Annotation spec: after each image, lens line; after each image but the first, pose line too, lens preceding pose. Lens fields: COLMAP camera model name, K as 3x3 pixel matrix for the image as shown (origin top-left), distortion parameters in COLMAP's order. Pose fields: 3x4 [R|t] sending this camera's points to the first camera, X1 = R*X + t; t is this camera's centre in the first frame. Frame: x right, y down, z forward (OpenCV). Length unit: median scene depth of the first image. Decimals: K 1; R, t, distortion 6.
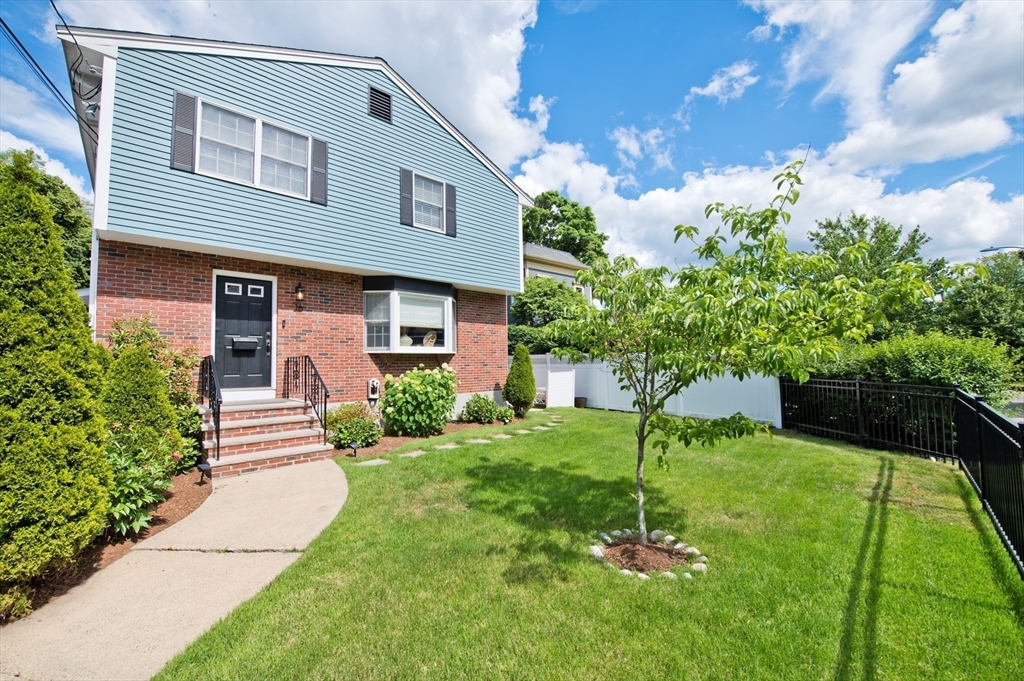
lens RADIAL K [[408.4, 0, 509.5], [0, 408.4, 343.7], [0, 0, 1]] dist [-0.011040, -0.000407]
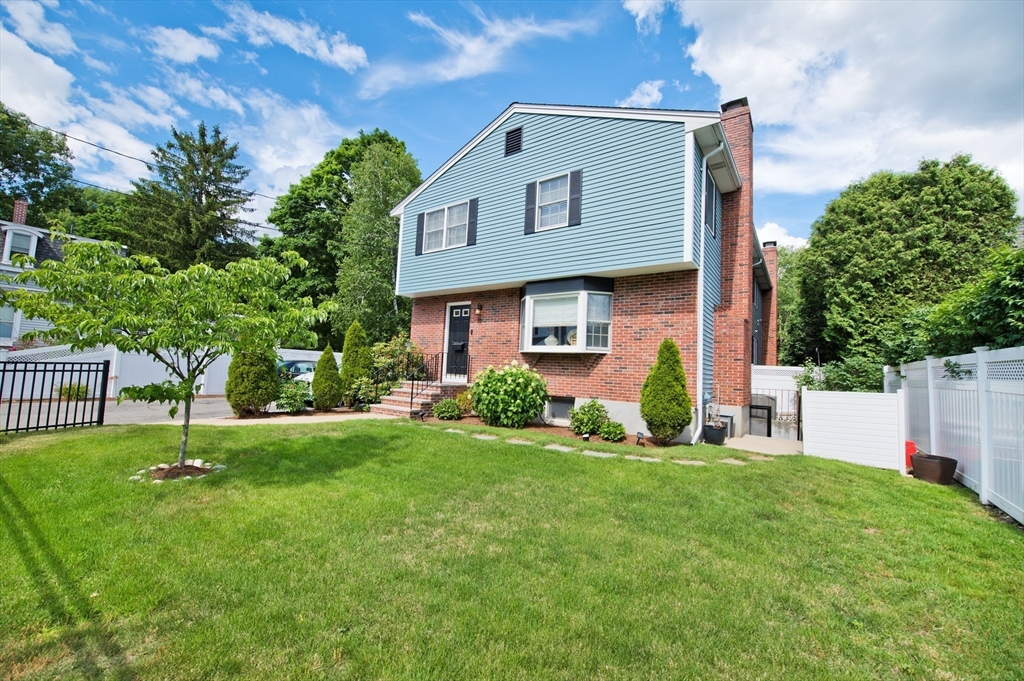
lens RADIAL K [[418.8, 0, 512.0], [0, 418.8, 340.5], [0, 0, 1]] dist [-0.056710, -0.000092]
pose [[0.184013, -0.035683, -0.982276, 0.805836], [0.014284, 0.999332, -0.033627, 0.027522], [0.982820, -0.007843, 0.184400, 0.741589]]
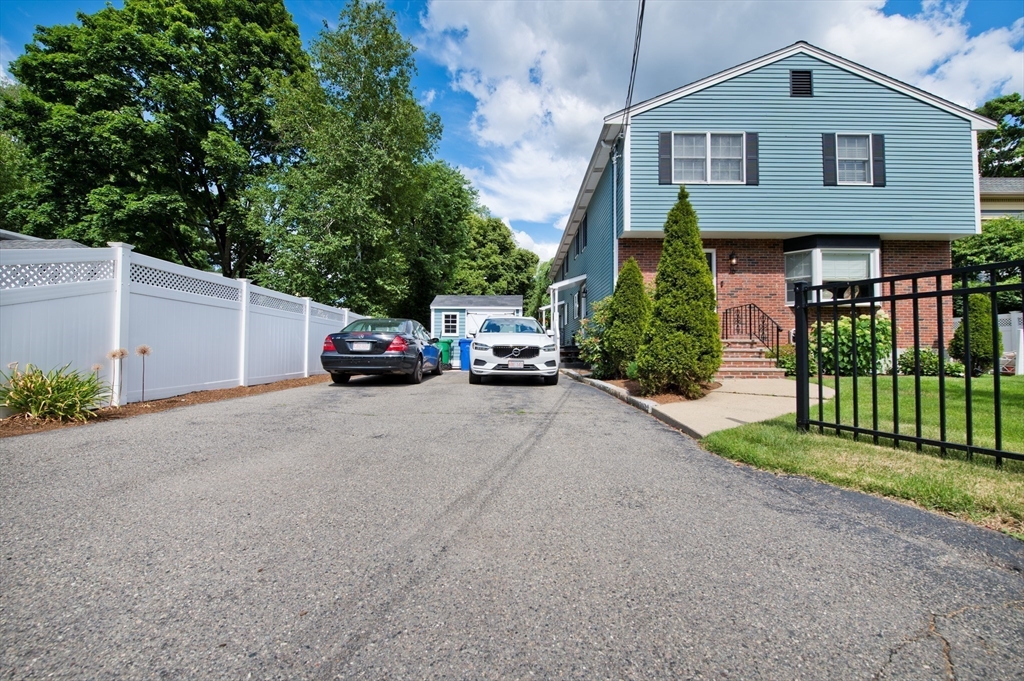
lens RADIAL K [[408.4, 0, 509.5], [0, 408.4, 343.7], [0, 0, 1]] dist [-0.011040, -0.000407]
pose [[0.720441, 0.004062, -0.693505, -0.118346], [0.014964, 0.999659, 0.021400, 0.090062], [0.693355, -0.025795, 0.720134, -0.363444]]
